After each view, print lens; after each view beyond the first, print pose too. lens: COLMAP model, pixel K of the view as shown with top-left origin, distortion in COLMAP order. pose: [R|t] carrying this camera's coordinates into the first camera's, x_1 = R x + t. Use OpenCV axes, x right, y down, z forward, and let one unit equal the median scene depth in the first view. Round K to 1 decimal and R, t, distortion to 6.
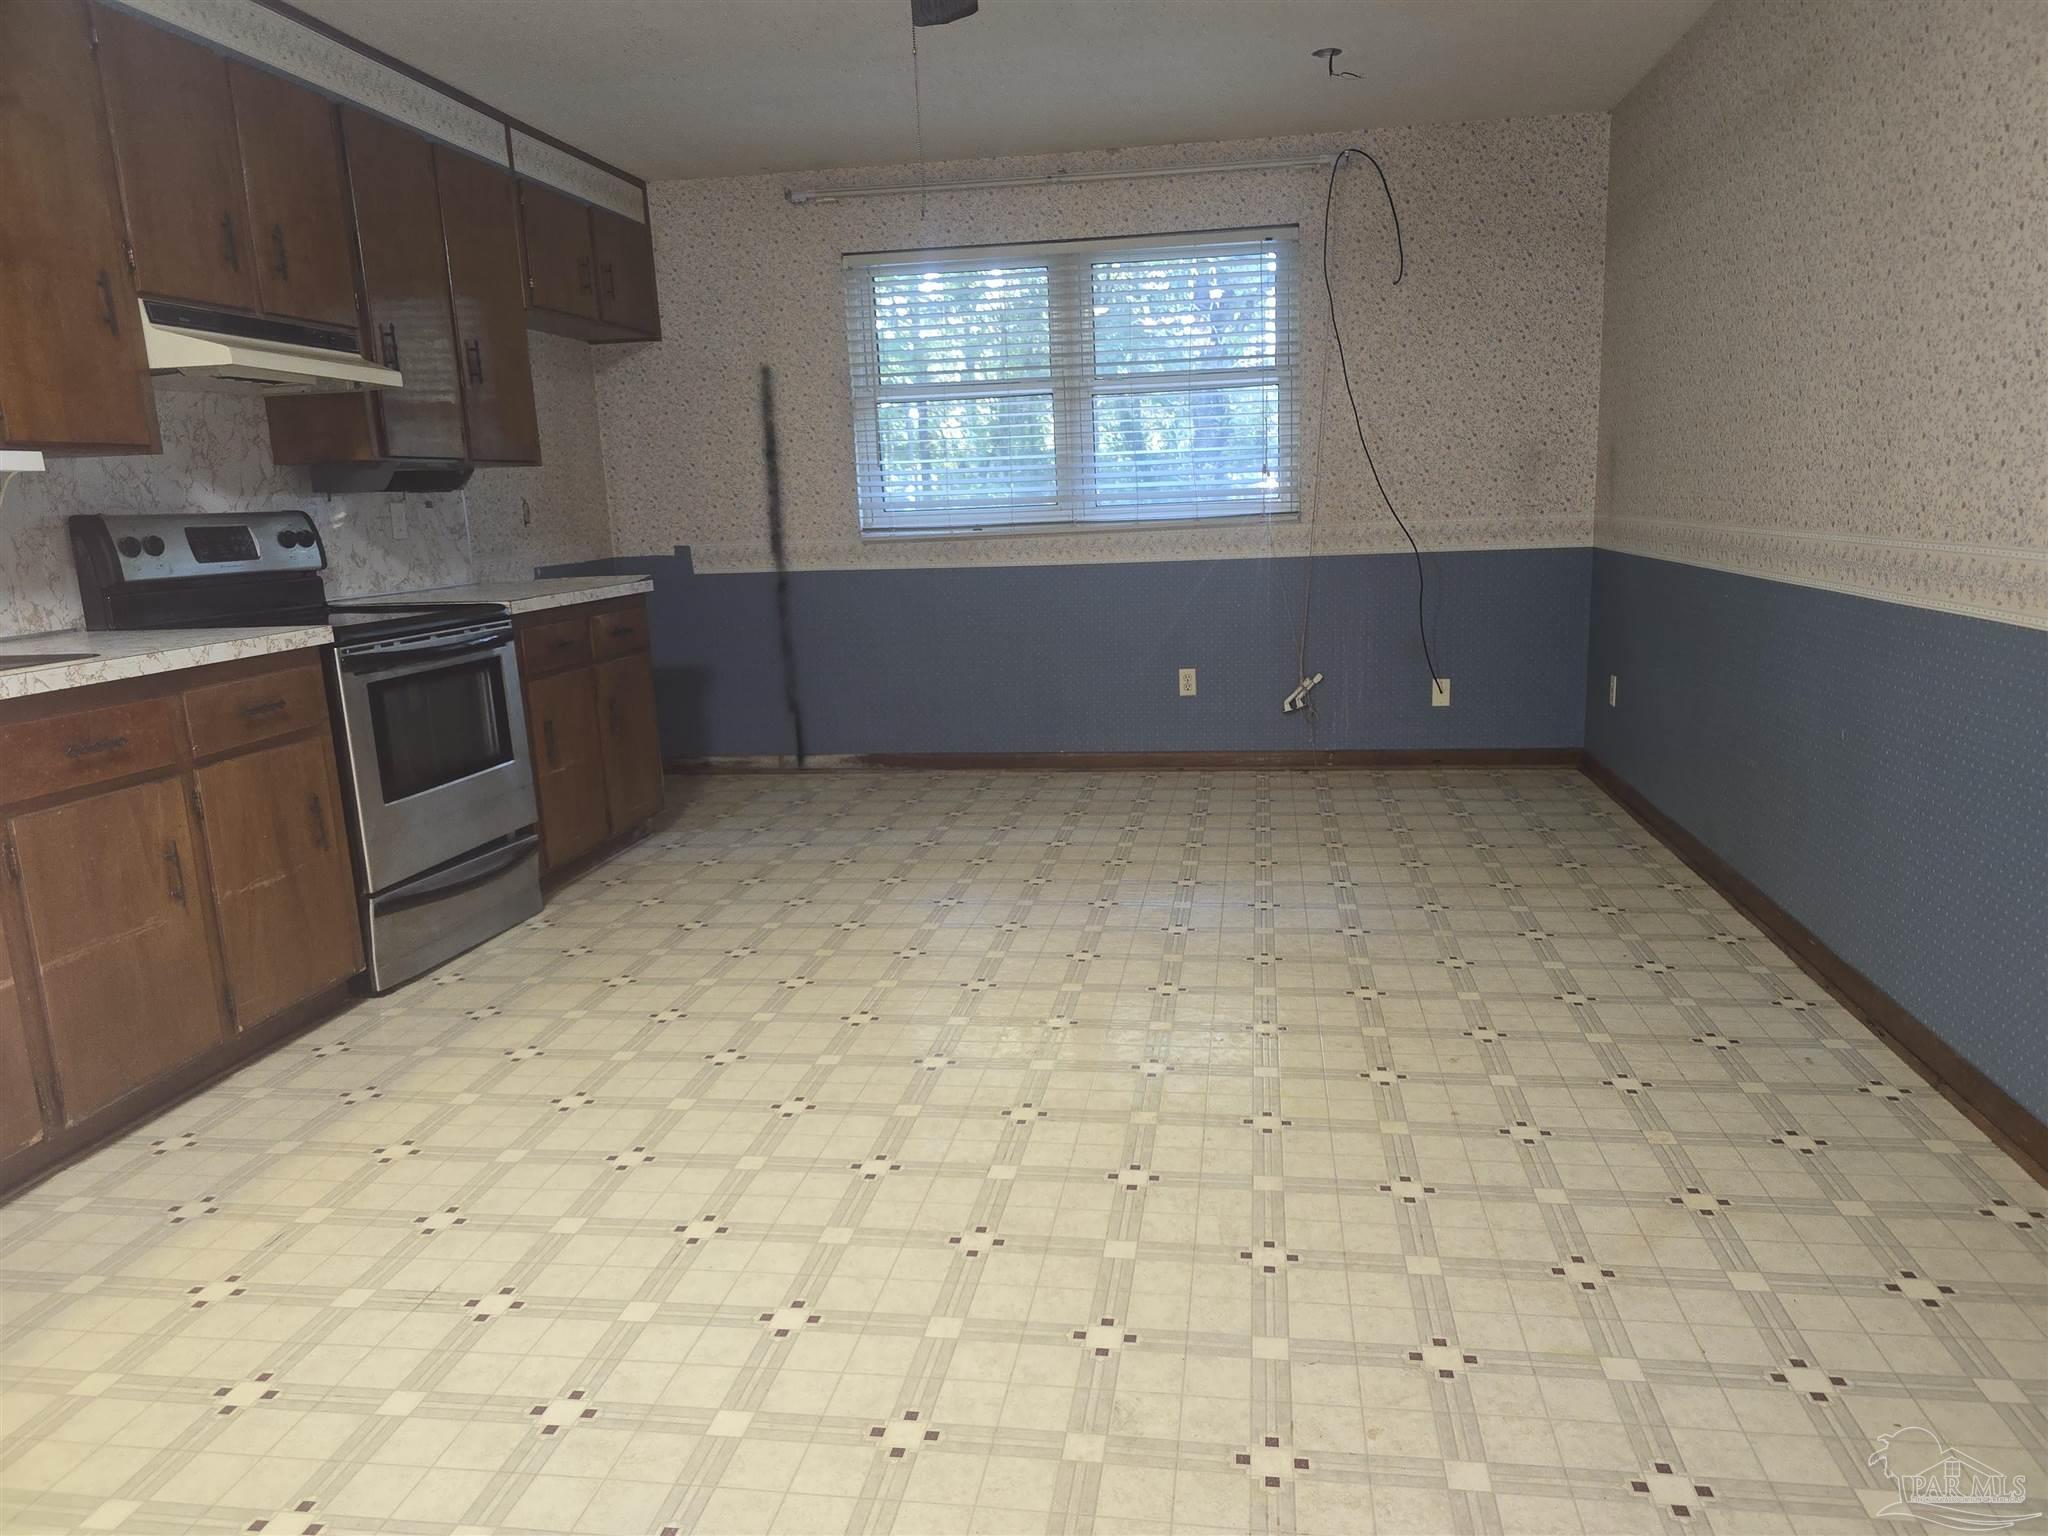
lens RADIAL K [[1374.6, 0, 1057.8], [0, 1374.6, 767.5], [0, 0, 1]] dist [0.047441, -0.040004]
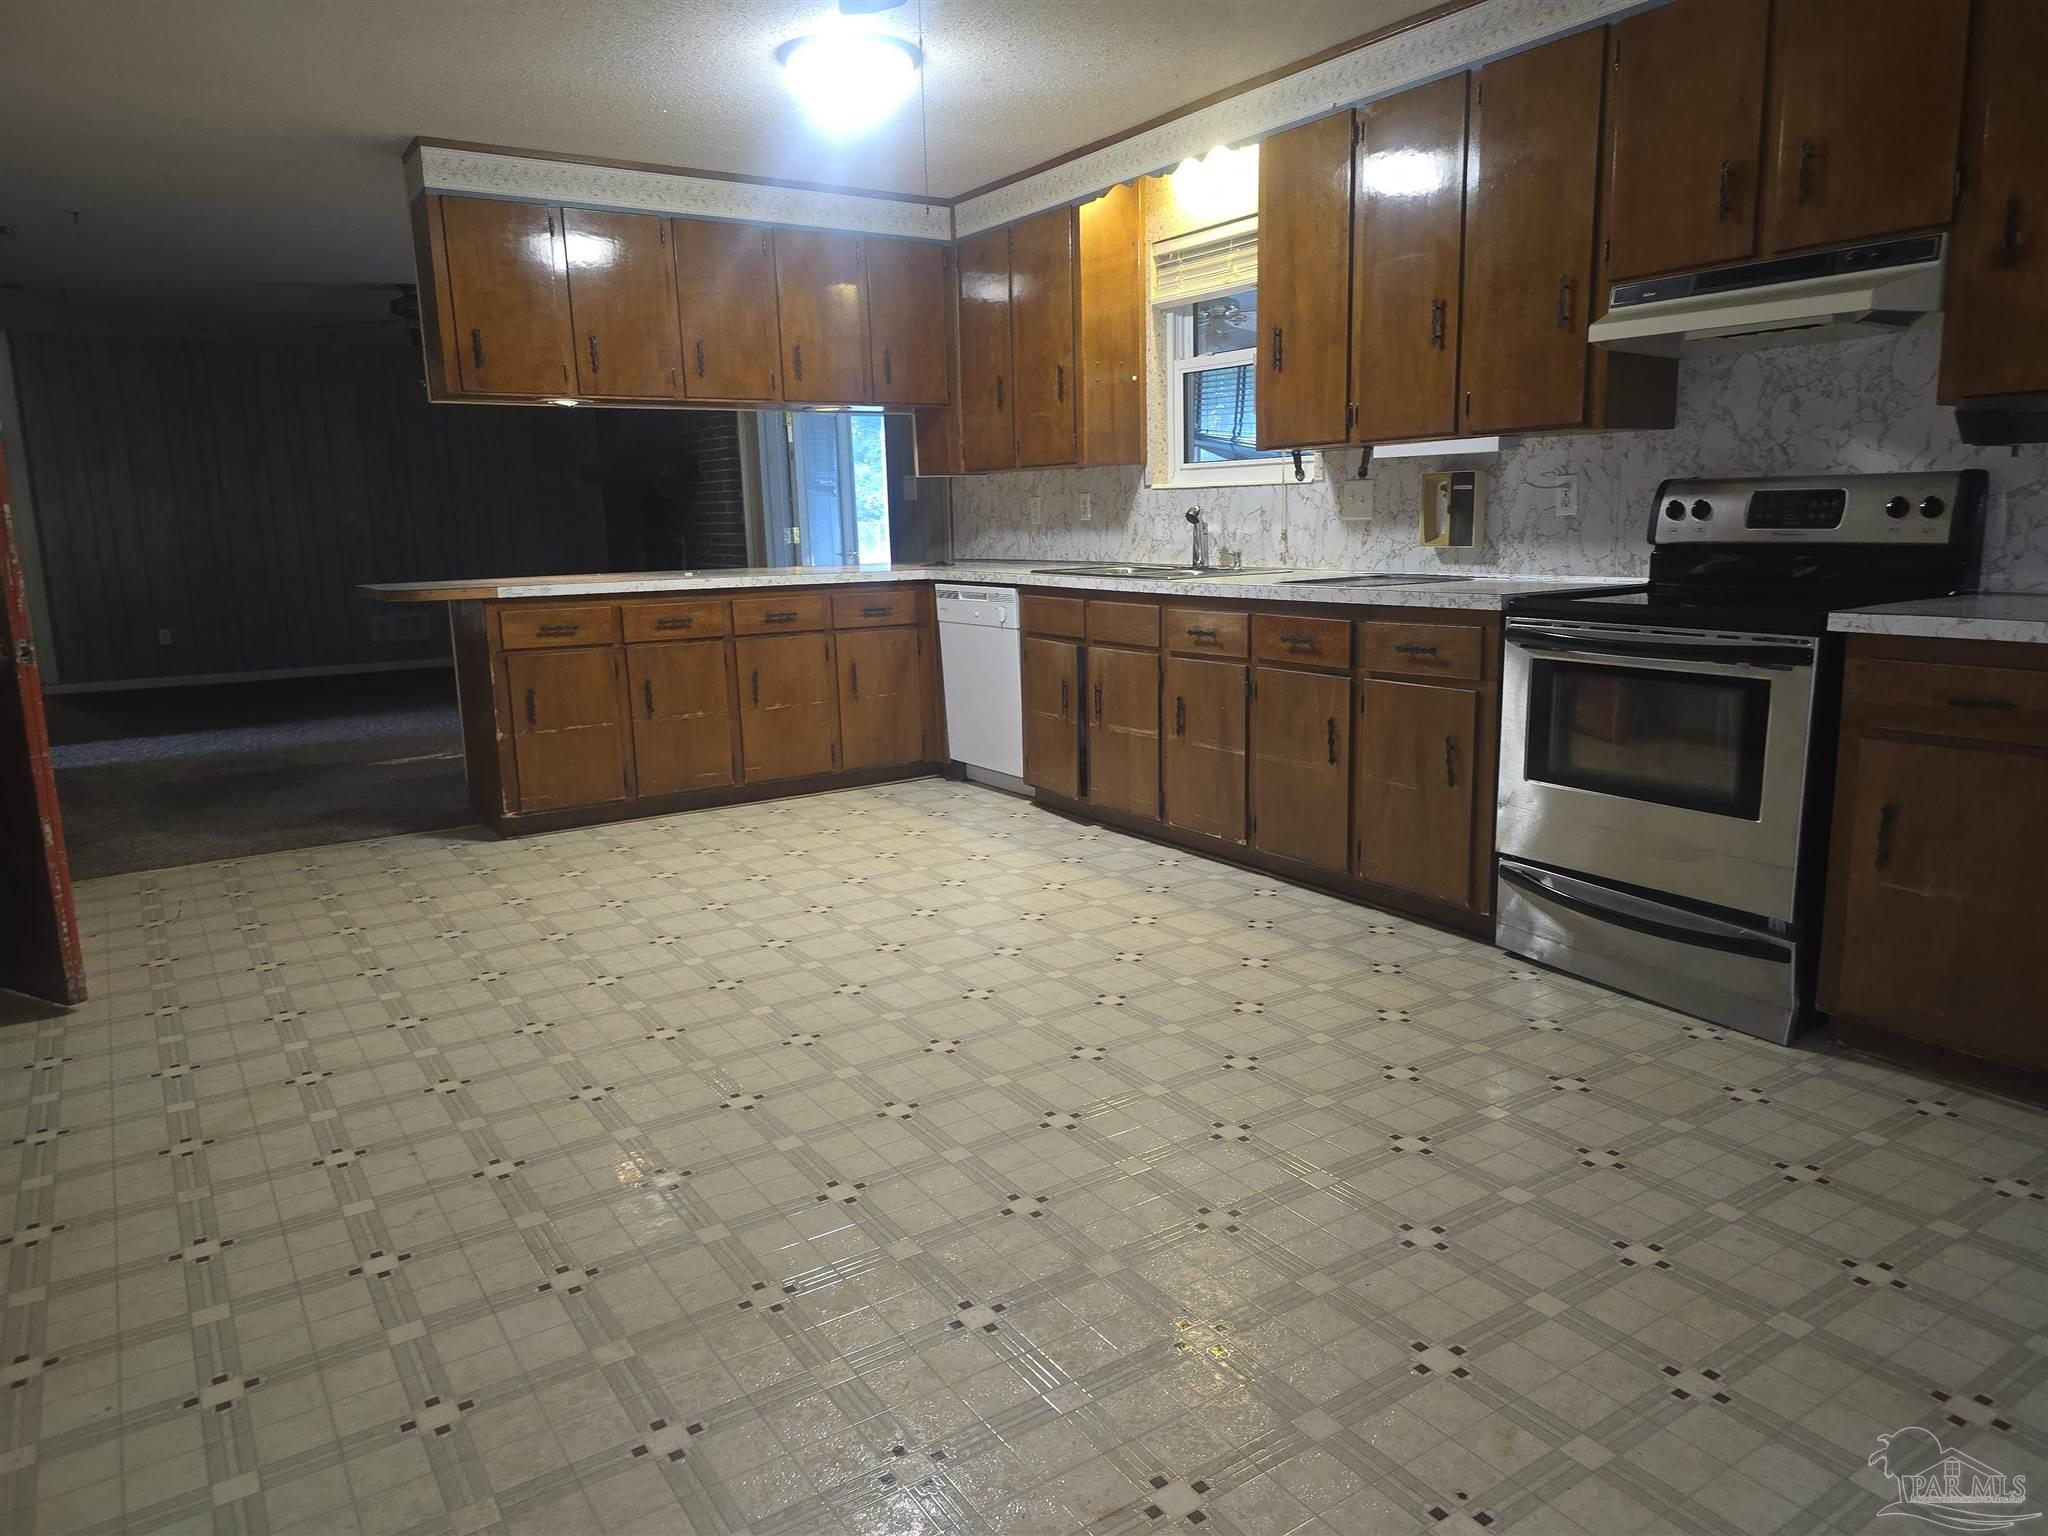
lens RADIAL K [[1374.6, 0, 1057.8], [0, 1374.6, 767.5], [0, 0, 1]] dist [0.047441, -0.040004]
pose [[-0.735303, 0.178174, -0.653899, 0.469611], [-0.082967, 0.933904, 0.347765, -0.338939], [0.672641, 0.309965, -0.671919, 1.620474]]
